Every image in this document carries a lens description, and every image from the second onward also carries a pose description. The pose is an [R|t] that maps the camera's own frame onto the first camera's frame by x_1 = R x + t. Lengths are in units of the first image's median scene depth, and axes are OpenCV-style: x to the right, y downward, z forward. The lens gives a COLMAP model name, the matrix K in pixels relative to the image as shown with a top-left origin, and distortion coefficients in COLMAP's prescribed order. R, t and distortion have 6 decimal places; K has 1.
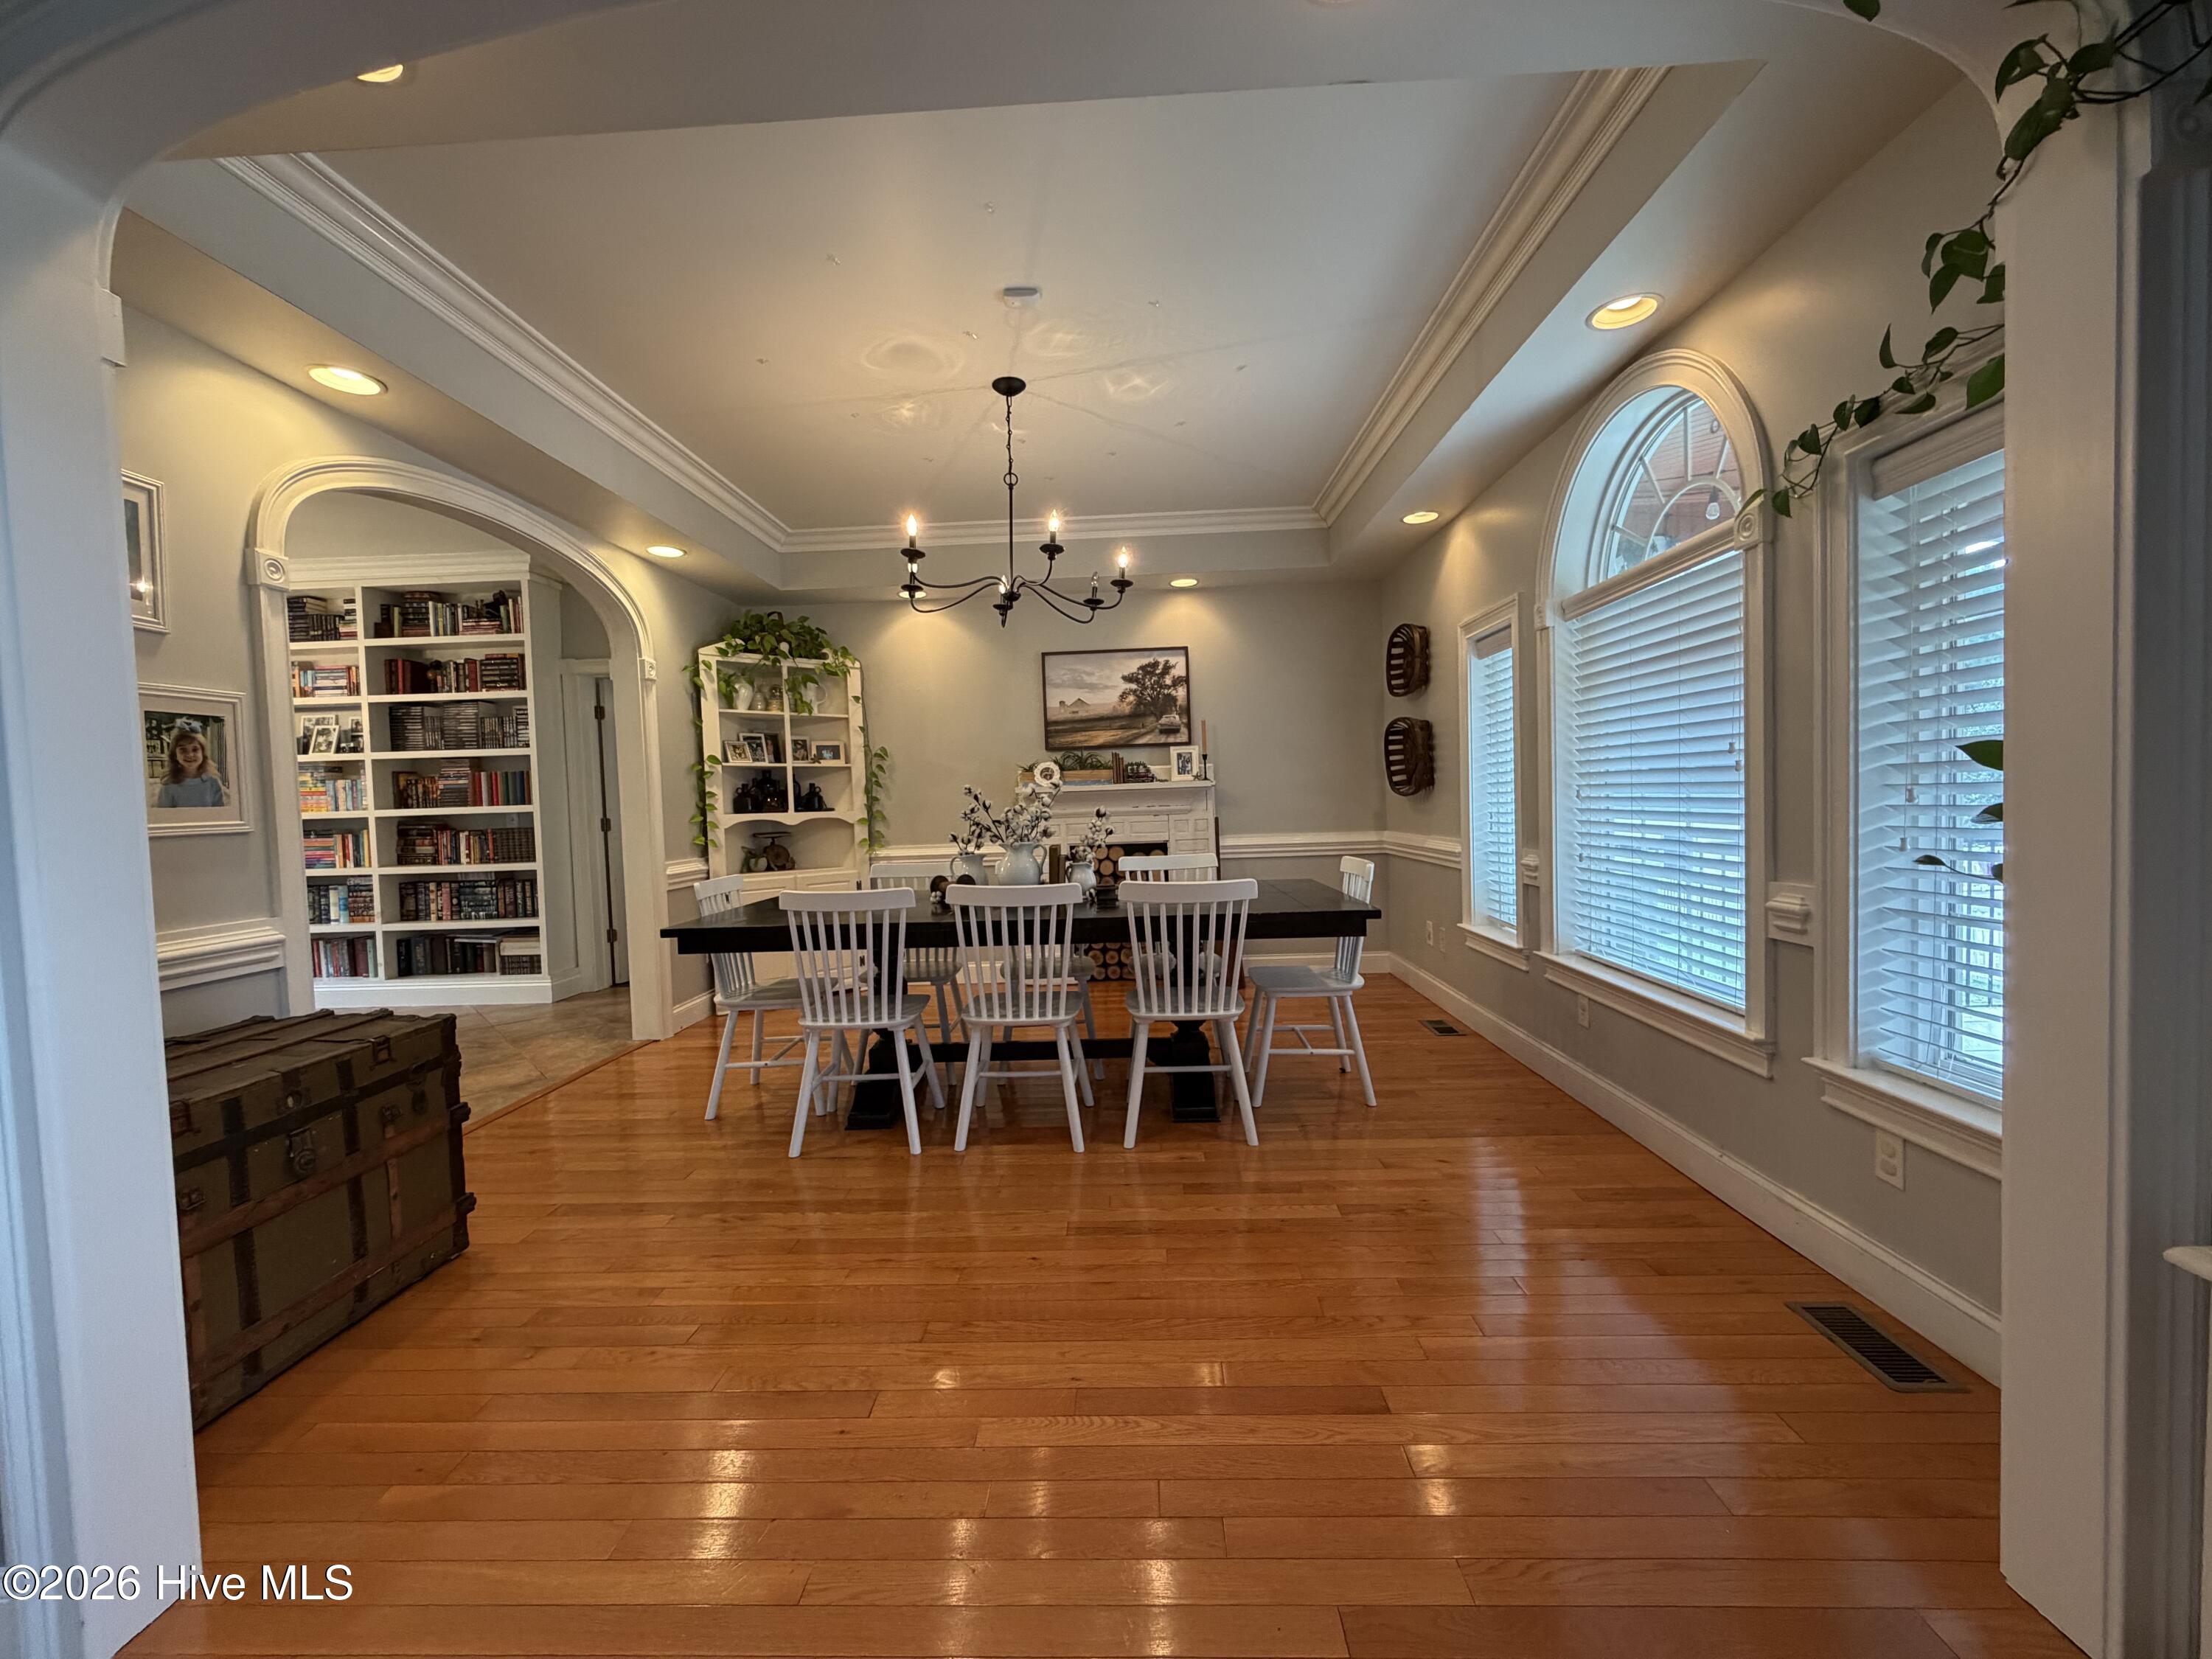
lens RADIAL K [[877.7, 0, 1098.1], [0, 877.7, 834.3], [0, 0, 1]] dist [-0.001849, -0.000198]
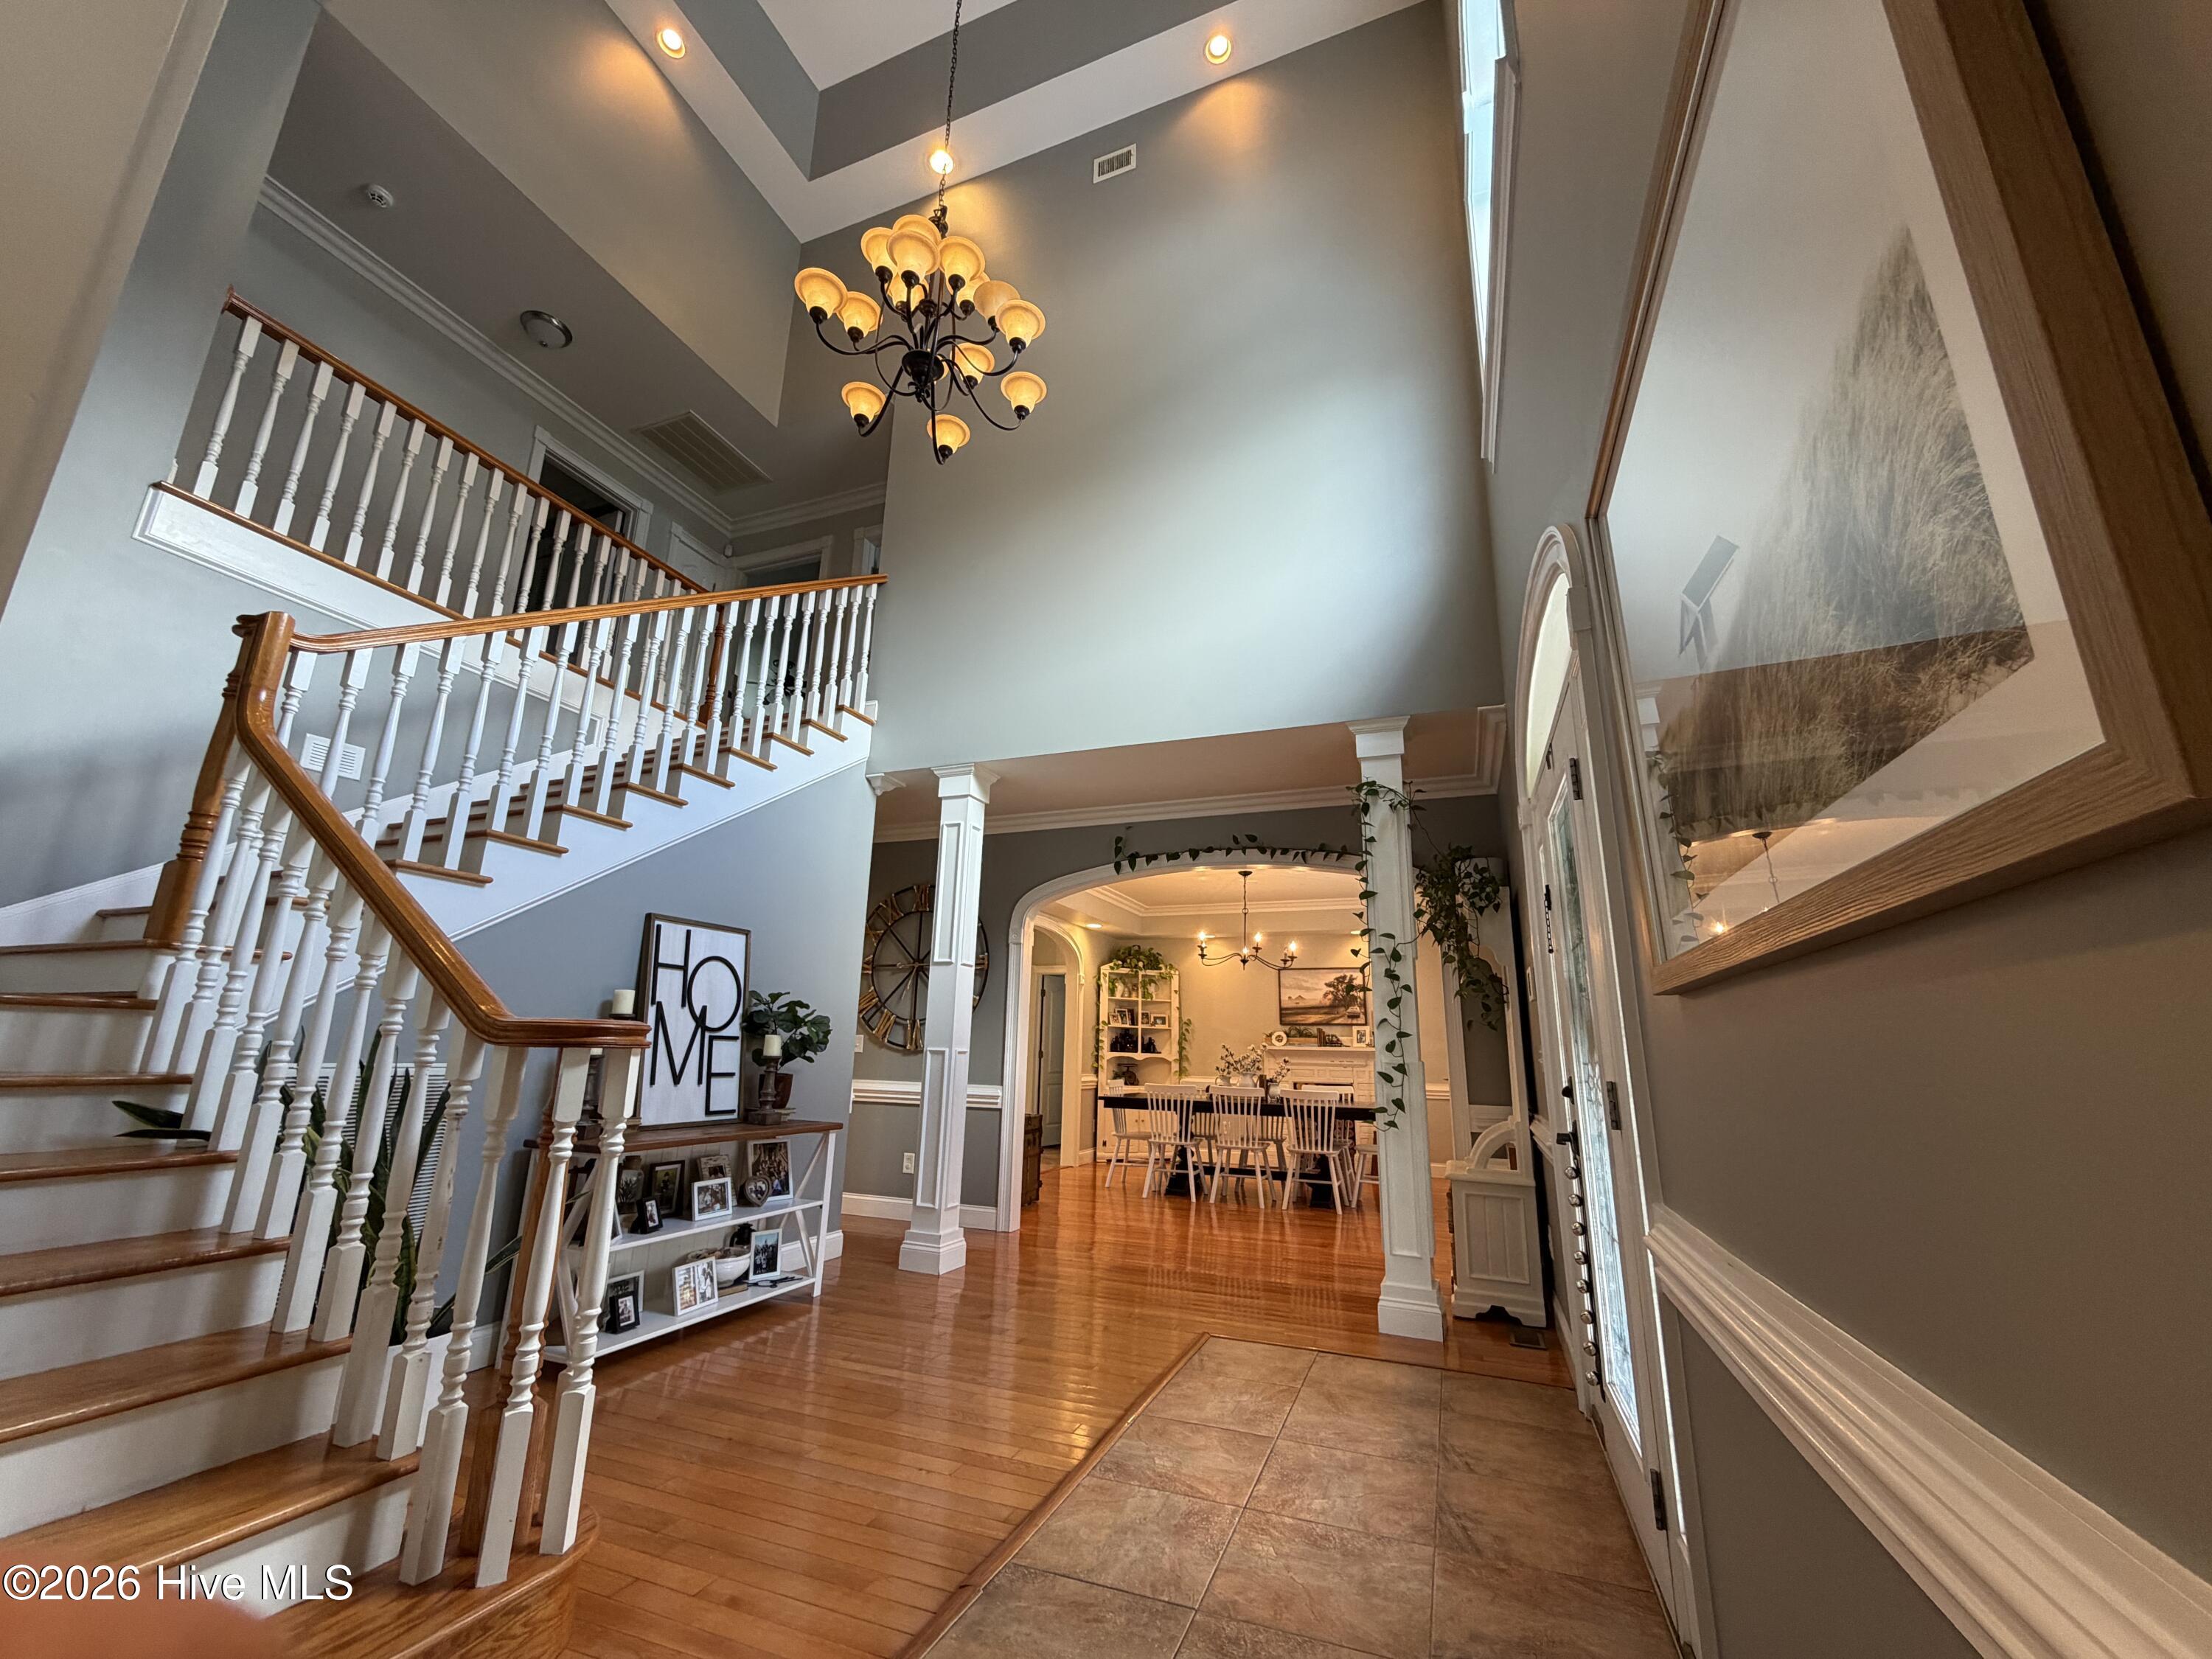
lens RADIAL K [[877.7, 0, 1098.1], [0, 877.7, 834.3], [0, 0, 1]] dist [-0.001849, -0.000198]
pose [[0.940021, -0.027558, -0.340001, 0.208194], [-0.068146, 0.961468, -0.266337, 0.029997], [0.334239, 0.273532, 0.901922, -0.812673]]
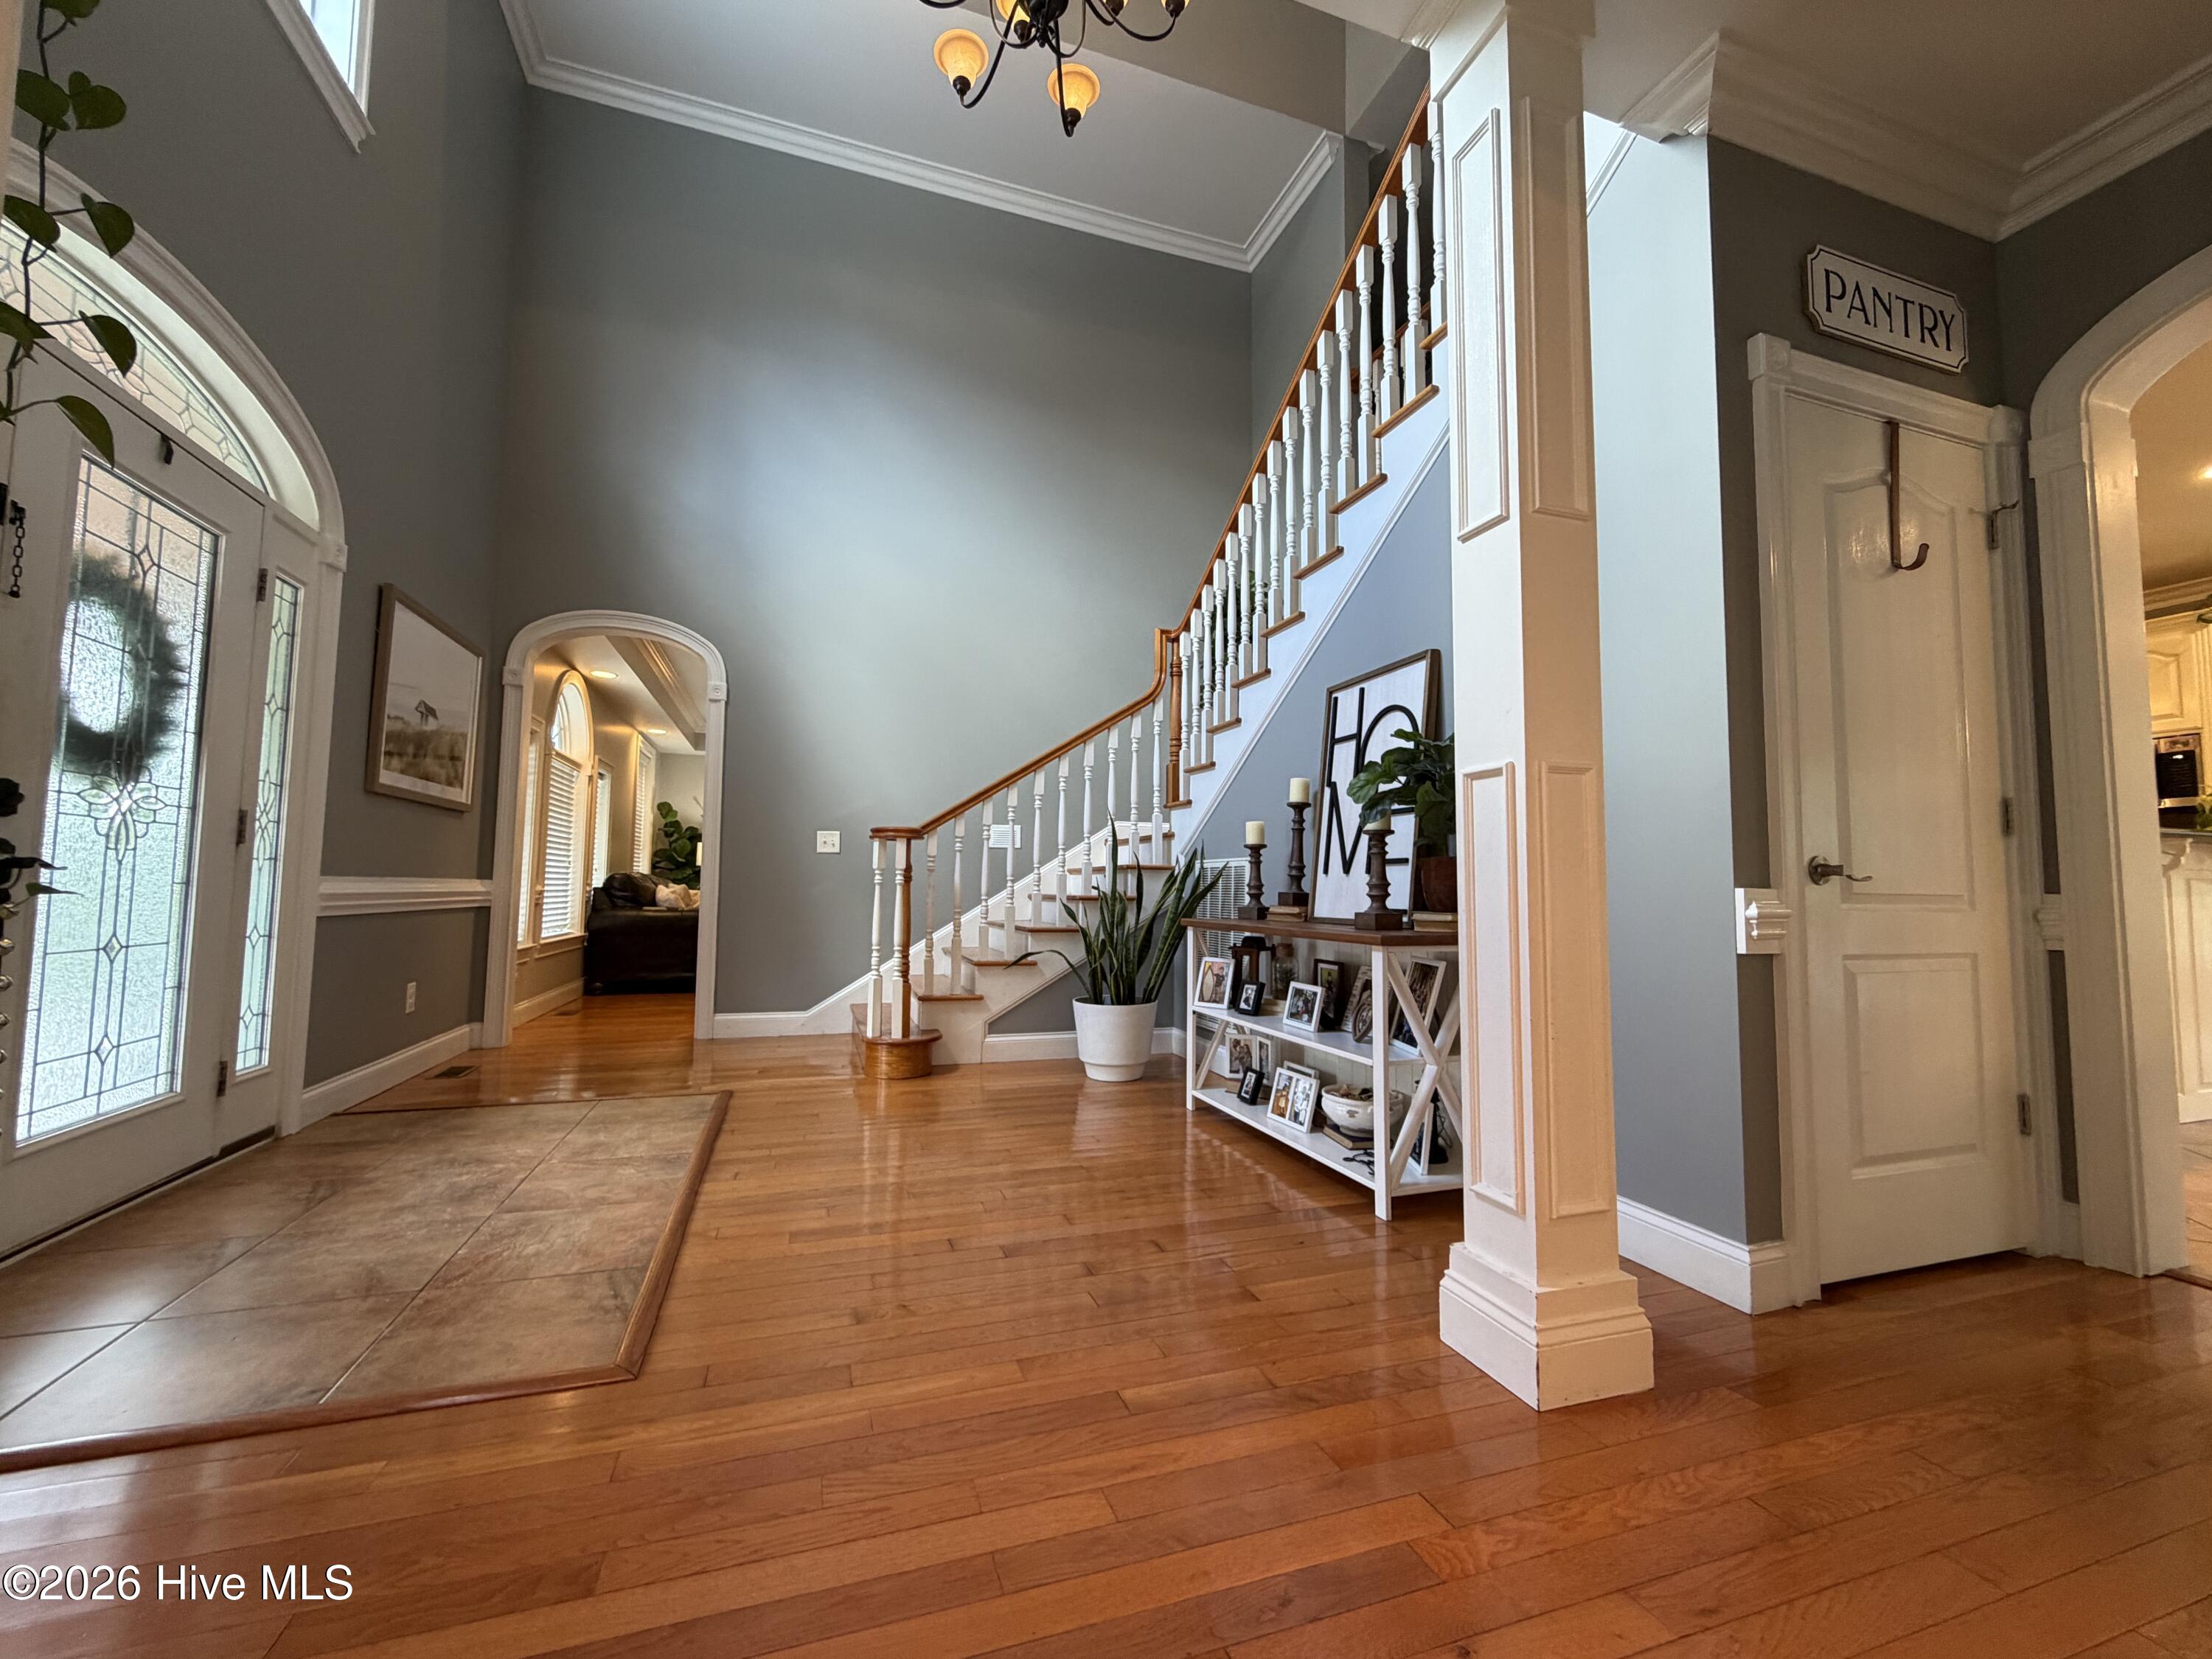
lens RADIAL K [[877.7, 0, 1098.1], [0, 877.7, 834.3], [0, 0, 1]] dist [-0.001849, -0.000198]
pose [[-0.935447, -0.002809, -0.353455, 0.001685], [0.002961, 0.999871, -0.015784, 0.041315], [0.353453, -0.015812, -0.935318, 0.261955]]
